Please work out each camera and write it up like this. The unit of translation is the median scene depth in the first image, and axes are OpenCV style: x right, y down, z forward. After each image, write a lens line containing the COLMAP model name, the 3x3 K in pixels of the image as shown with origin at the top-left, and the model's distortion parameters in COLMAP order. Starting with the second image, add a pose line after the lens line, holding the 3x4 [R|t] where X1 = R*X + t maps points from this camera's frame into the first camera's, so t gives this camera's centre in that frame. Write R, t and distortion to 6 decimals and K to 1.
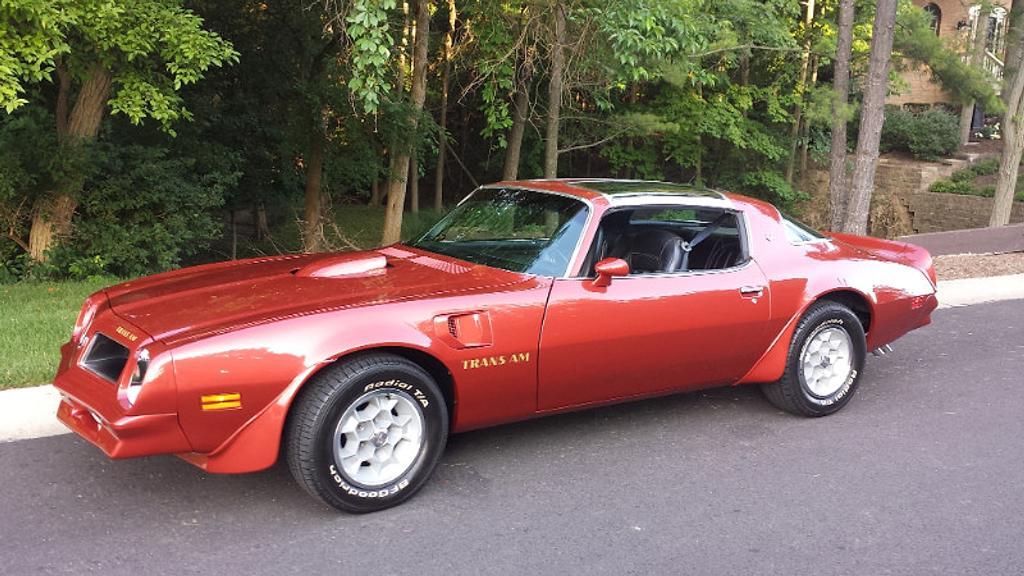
lens RADIAL K [[938.1, 0, 510.8], [0, 938.1, 289.3], [0, 0, 1]] dist [0.061091, -0.153171]
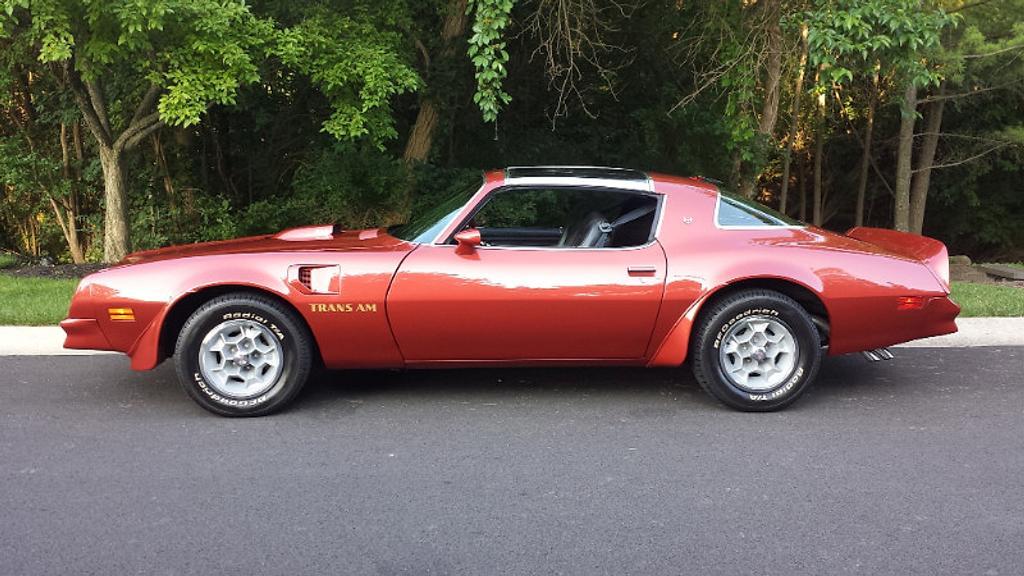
lens RADIAL K [[938.1, 0, 516.9], [0, 938.1, 284.9], [0, 0, 1]] dist [0.061091, -0.153171]
pose [[0.865871, 0.045476, -0.498197, 0.588836], [-0.068625, 0.997243, -0.028241, 0.050586], [0.495539, 0.058642, 0.866604, 0.059224]]
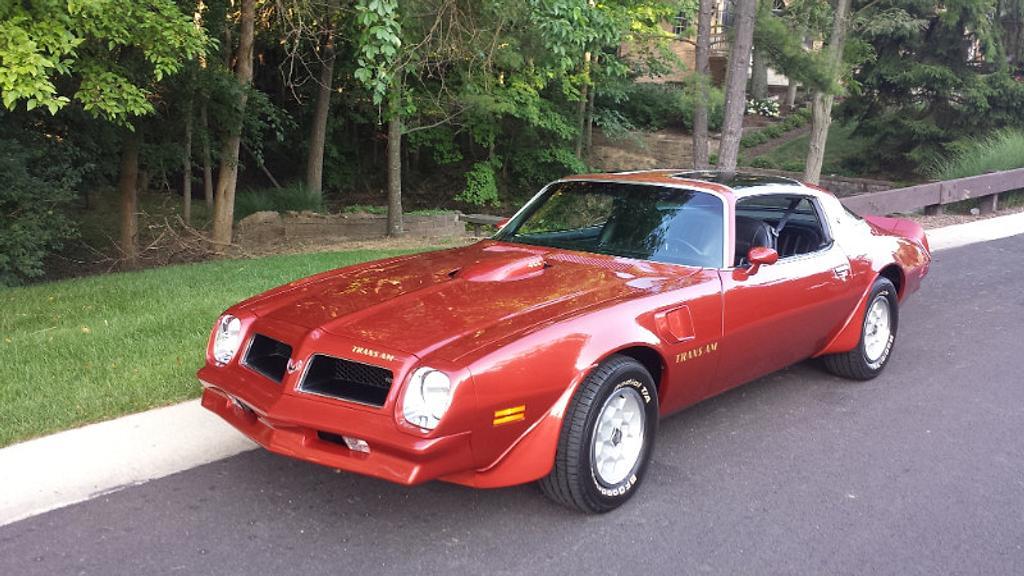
lens RADIAL K [[938.1, 0, 489.3], [0, 938.1, 297.3], [0, 0, 1]] dist [0.061091, -0.153171]
pose [[0.963758, -0.061337, 0.259629, -0.387810], [0.052546, 0.997790, 0.040674, -0.030459], [-0.261550, -0.025558, 0.964851, 0.042104]]
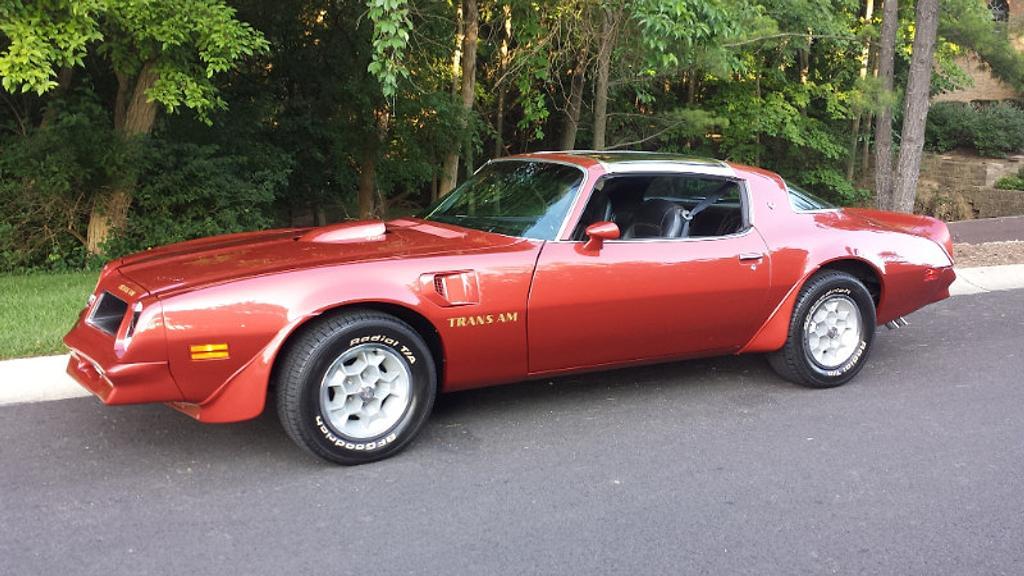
lens RADIAL K [[938.1, 0, 515.0], [0, 938.1, 290.0], [0, 0, 1]] dist [0.061091, -0.153171]
pose [[0.997680, -0.000874, -0.068073, 0.067712], [0.000268, 0.999960, -0.008907, 0.040742], [0.068078, 0.008868, 0.997641, -0.011244]]
